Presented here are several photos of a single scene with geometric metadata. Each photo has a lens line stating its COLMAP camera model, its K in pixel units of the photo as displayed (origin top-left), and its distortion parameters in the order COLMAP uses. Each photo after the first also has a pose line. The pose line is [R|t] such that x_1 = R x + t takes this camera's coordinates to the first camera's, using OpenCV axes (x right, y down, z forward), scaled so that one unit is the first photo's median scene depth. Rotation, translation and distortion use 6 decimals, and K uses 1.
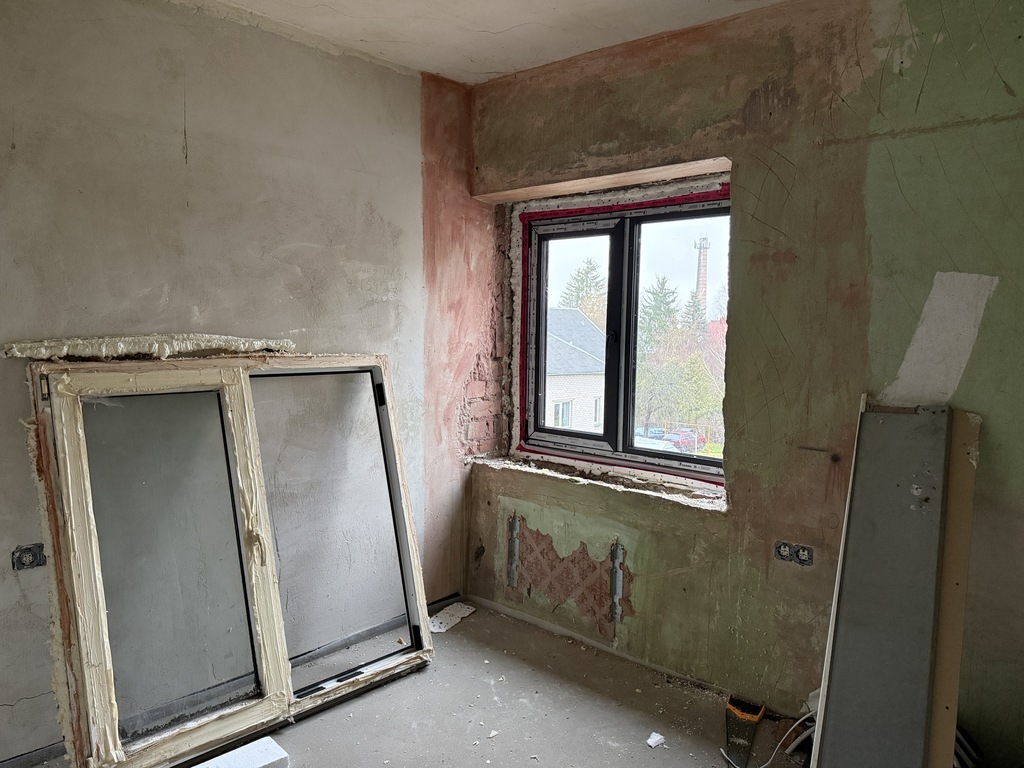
lens RADIAL K [[719.5, 0, 506.2], [0, 719.5, 386.2], [0, 0, 1]] dist [0.047107, -0.061341]
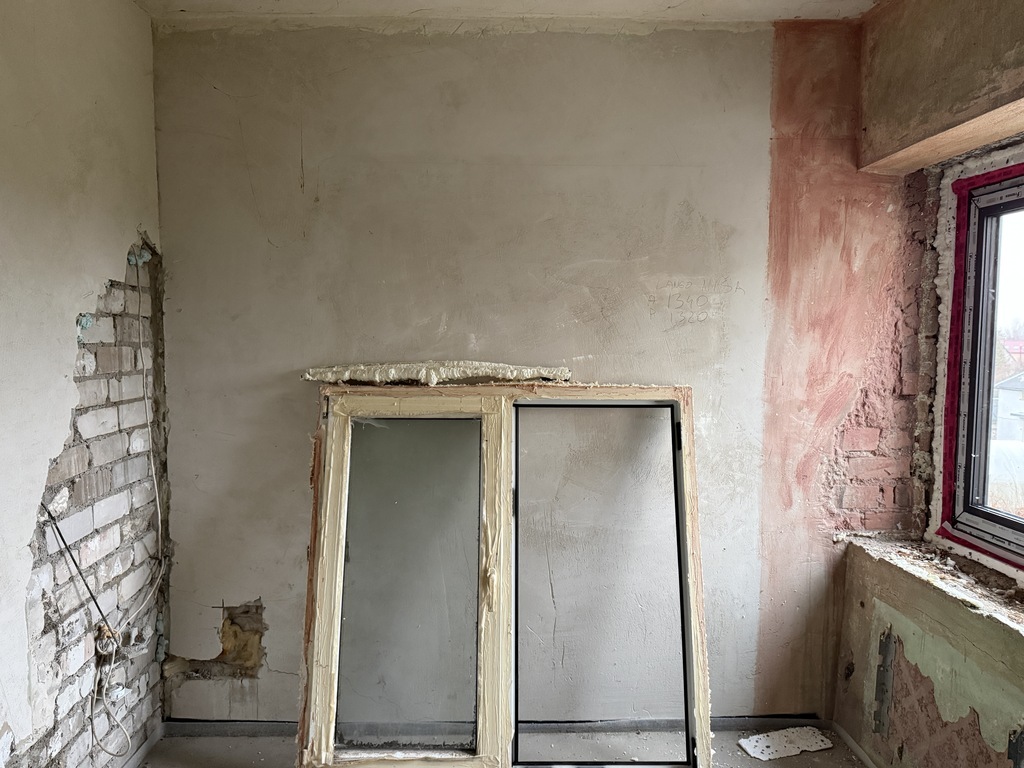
lens RADIAL K [[719.5, 0, 505.9], [0, 719.5, 384.3], [0, 0, 1]] dist [0.047107, -0.061341]
pose [[0.691595, 0.036439, -0.721366, 0.279993], [-0.054460, 0.998514, -0.001773, -0.035337], [0.720230, 0.040511, 0.692552, 0.304587]]
